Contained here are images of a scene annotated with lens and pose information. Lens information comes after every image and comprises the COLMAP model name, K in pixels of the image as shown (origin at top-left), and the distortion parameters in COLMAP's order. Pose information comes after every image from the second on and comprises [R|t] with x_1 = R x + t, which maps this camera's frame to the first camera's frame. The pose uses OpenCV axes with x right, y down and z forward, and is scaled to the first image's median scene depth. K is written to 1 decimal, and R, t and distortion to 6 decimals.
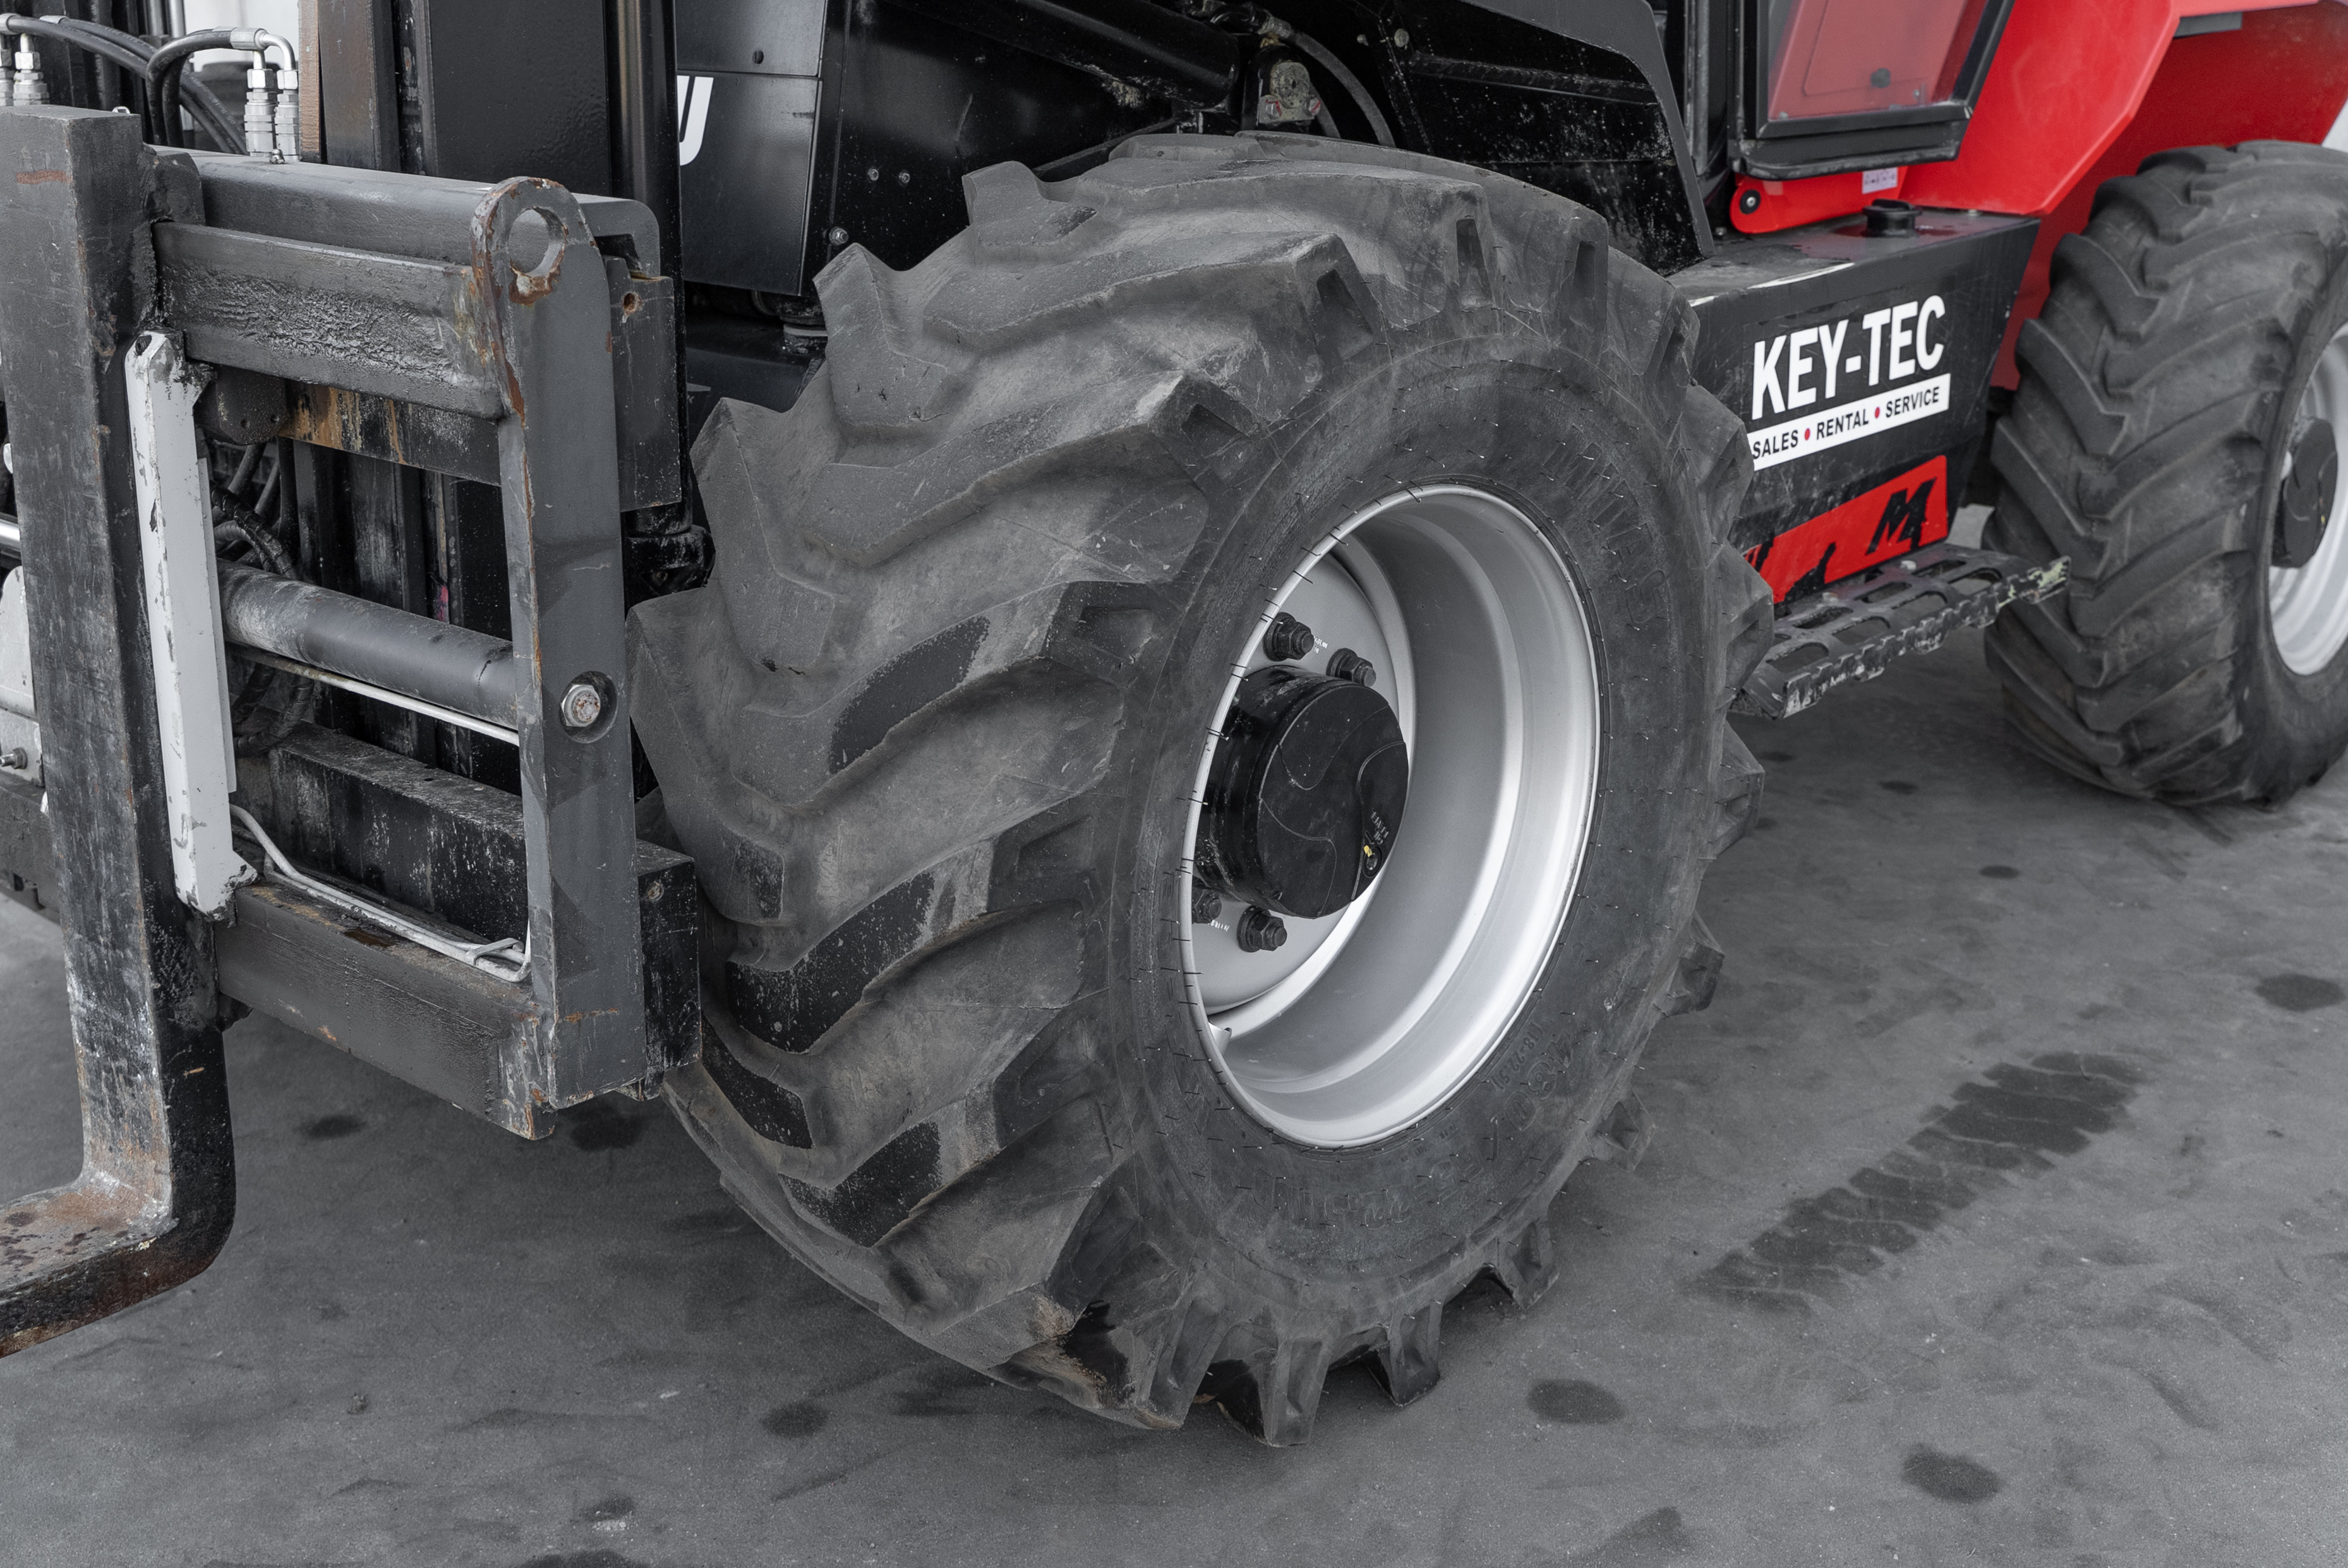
lens RADIAL K [[2699.0, 0, 1172.8], [0, 2699.0, 742.3], [0, 0, 1]] dist [-0.011391, -0.009224]
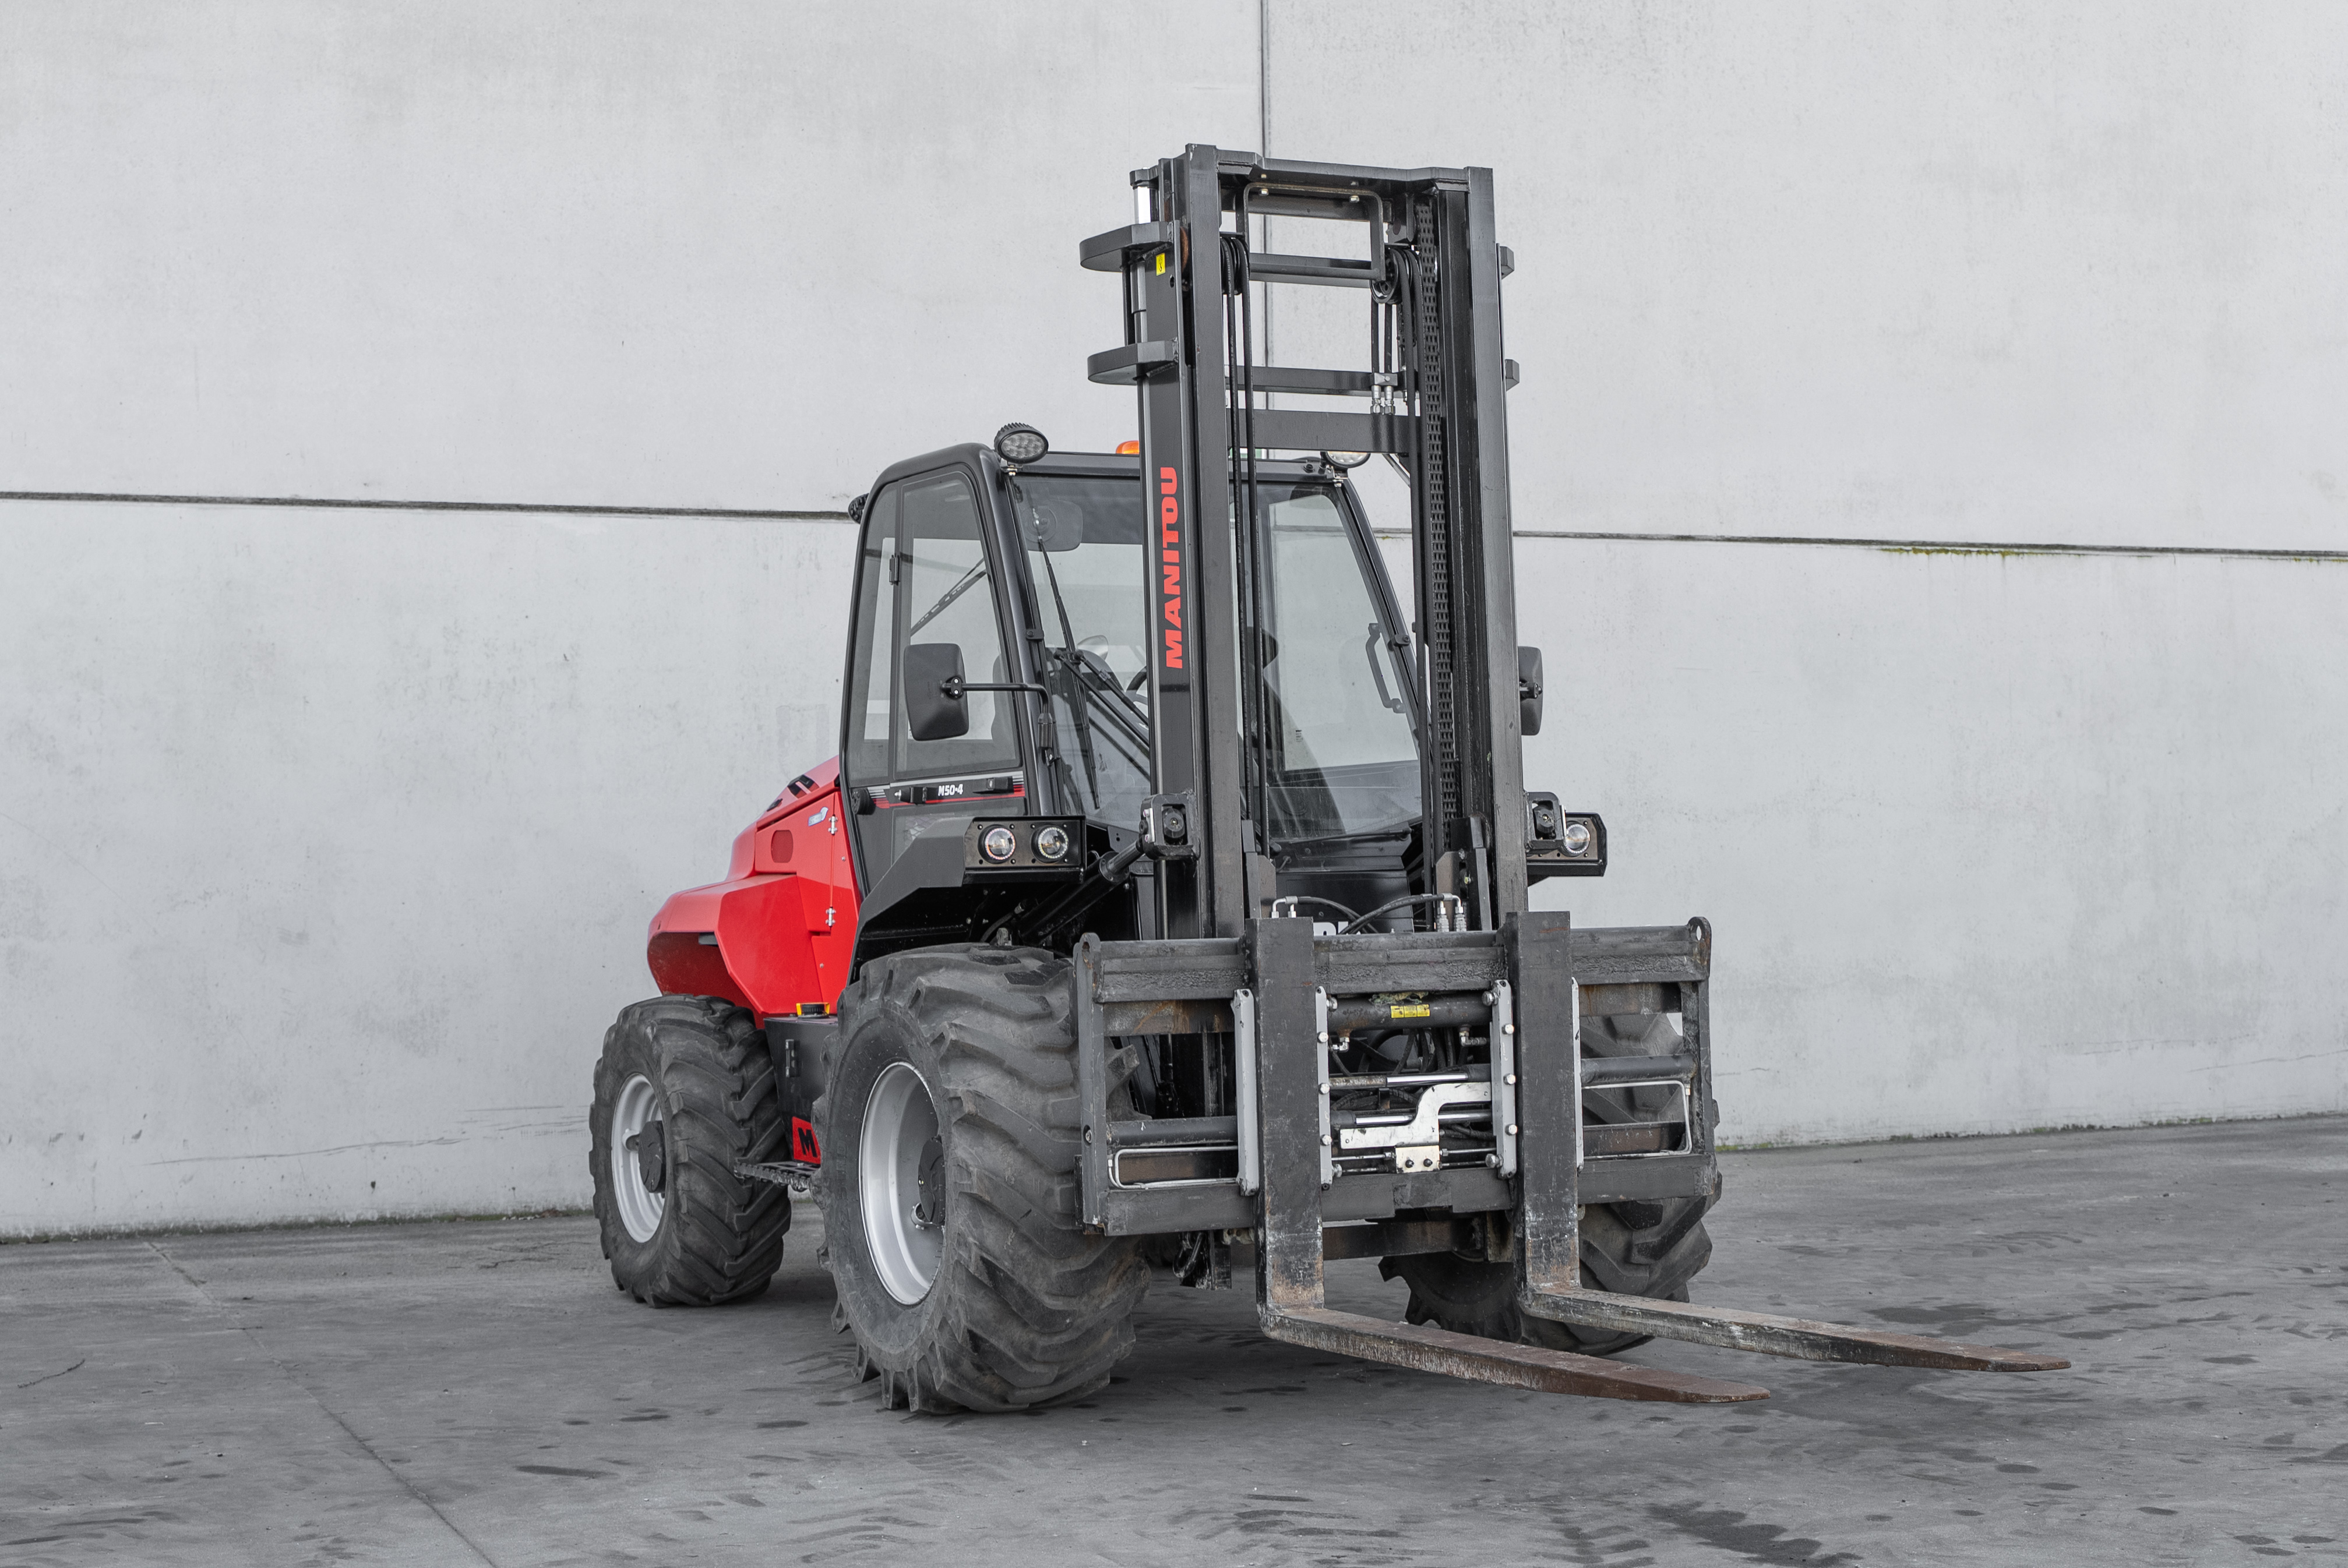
lens RADIAL K [[3464.5, 0, 1137.6], [0, 3464.5, 790.8], [0, 0, 1]] dist [0.003890, -0.044381]
pose [[0.393795, 0.020223, 0.918976, -4.286310], [0.291242, 0.945503, -0.145608, 0.085128], [-0.871839, 0.324984, 0.366444, -0.131852]]
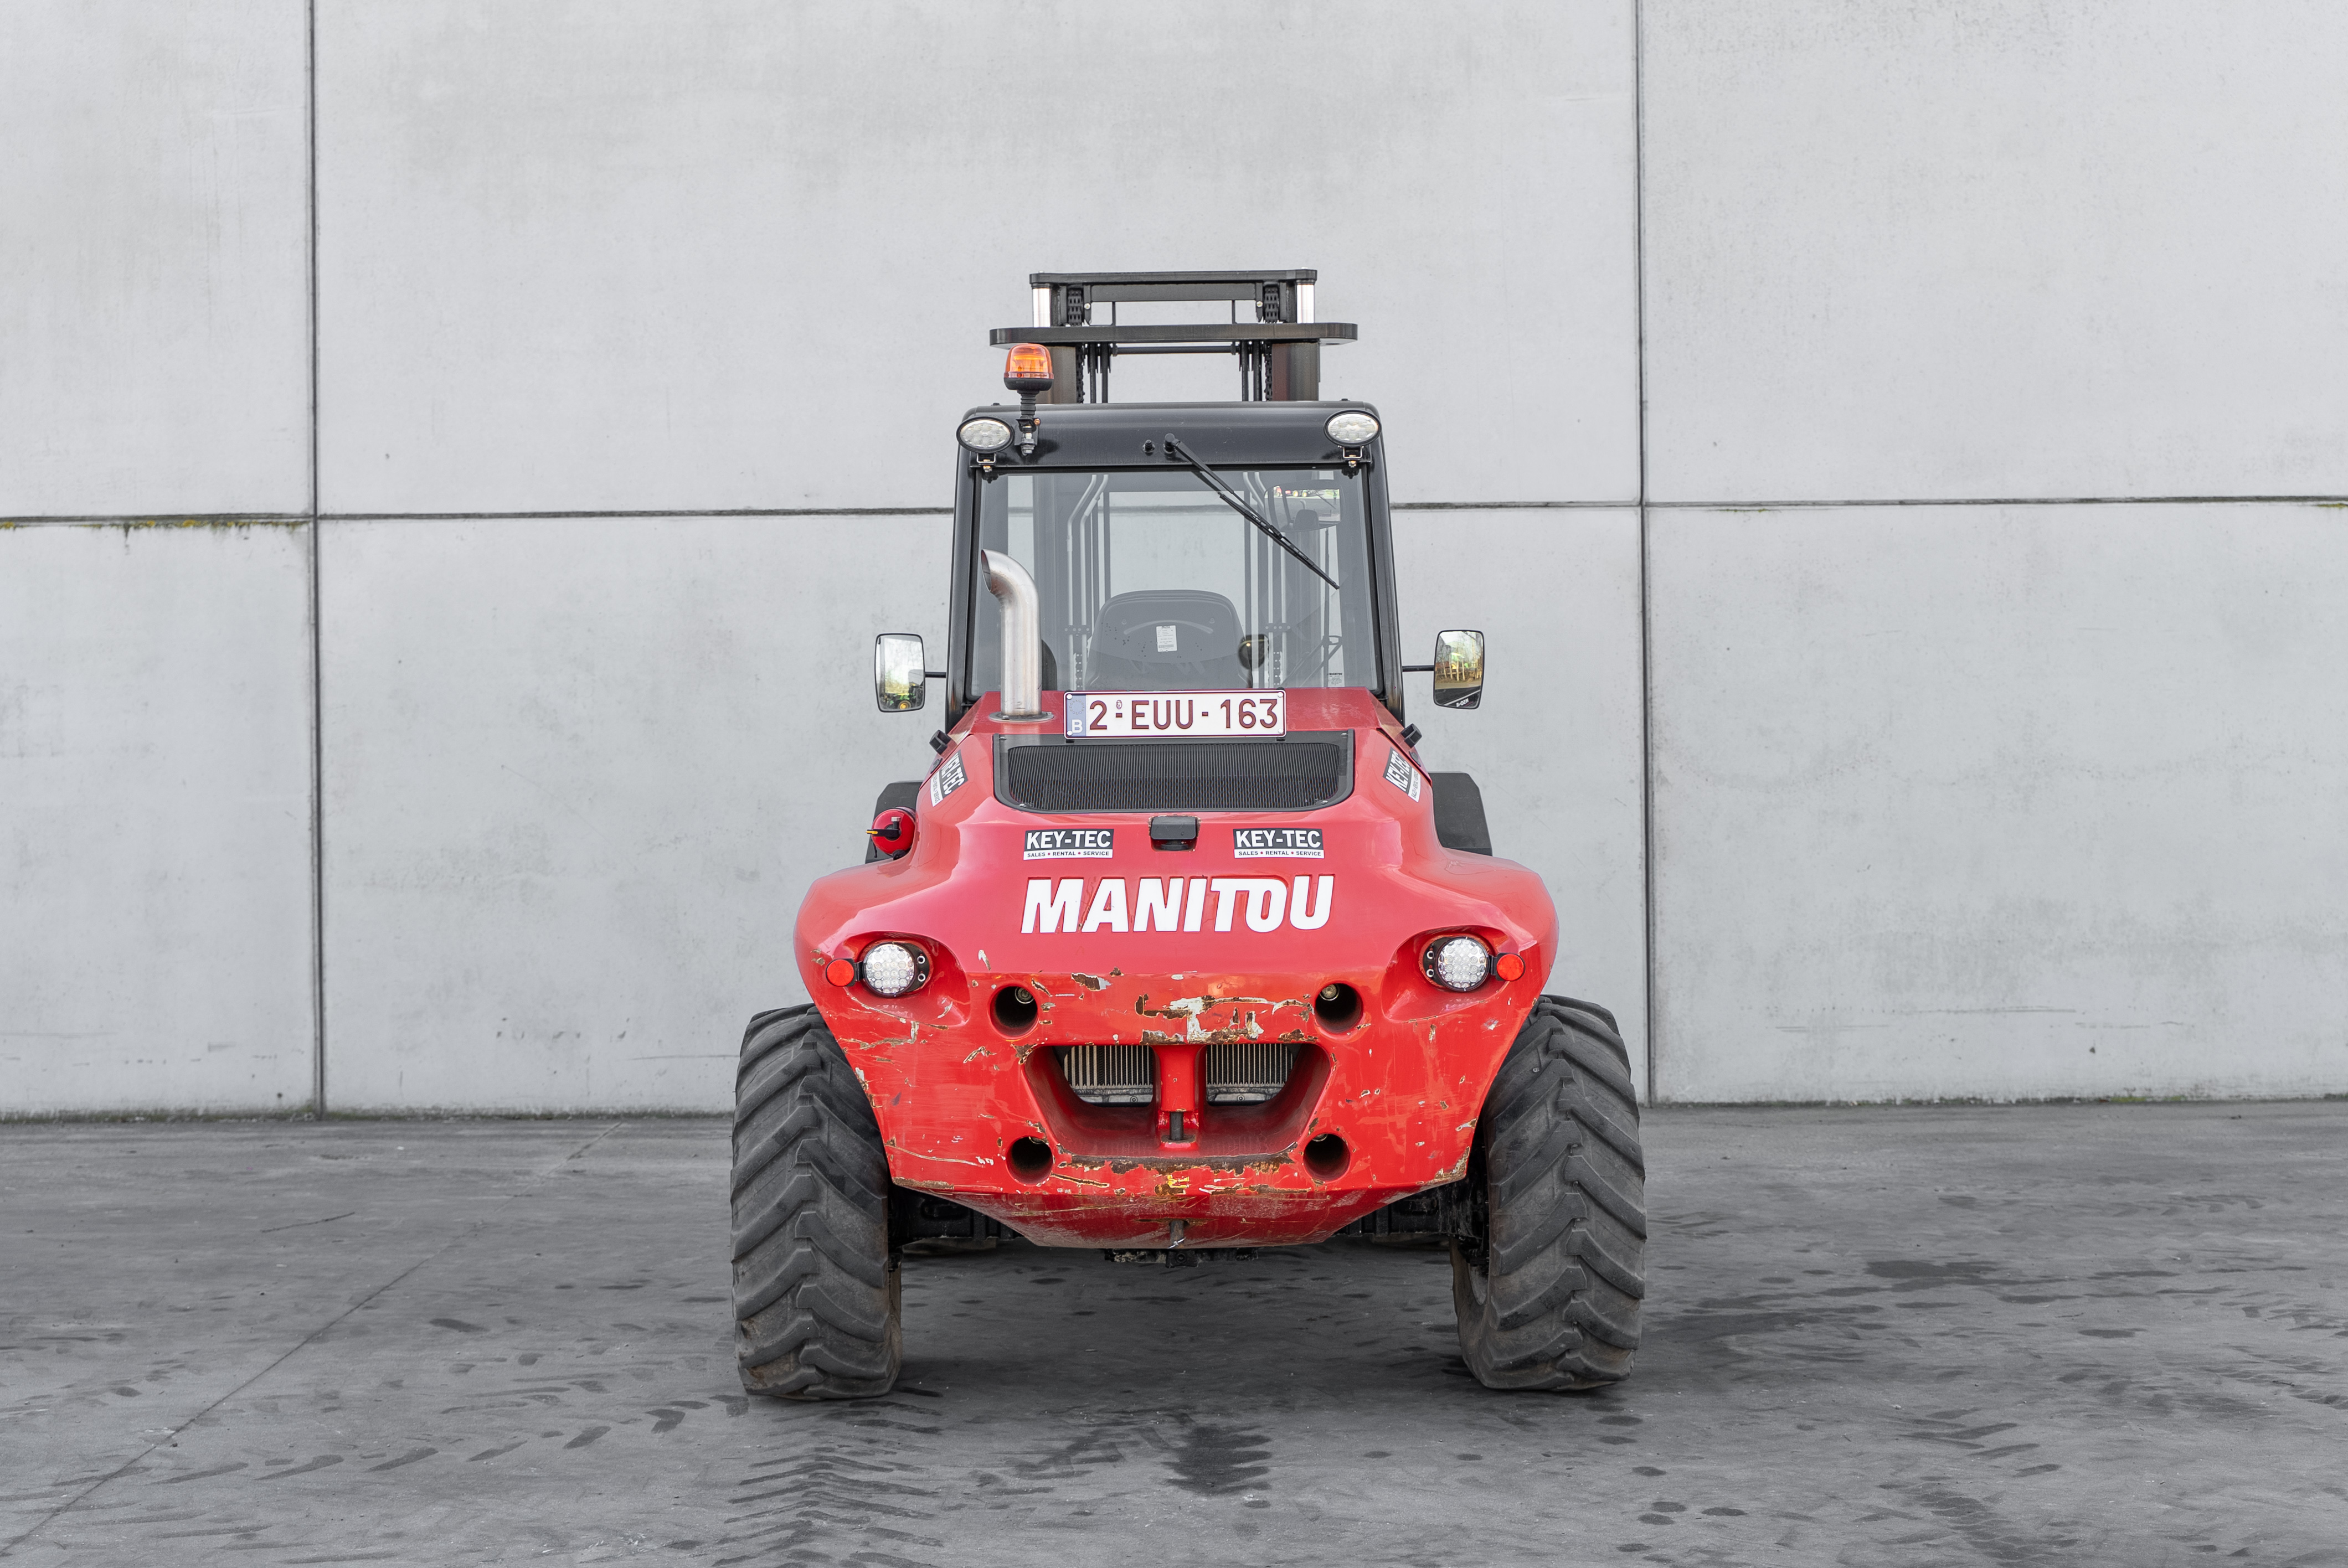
lens RADIAL K [[3059.5, 0, 1164.2], [0, 3059.5, 796.6], [0, 0, 1]] dist [-0.008687, -0.001400]
pose [[0.714065, 0.006015, 0.700053, -3.204369], [0.217229, 0.948702, -0.229729, 0.514049], [-0.665524, 0.316114, 0.676129, -1.486038]]
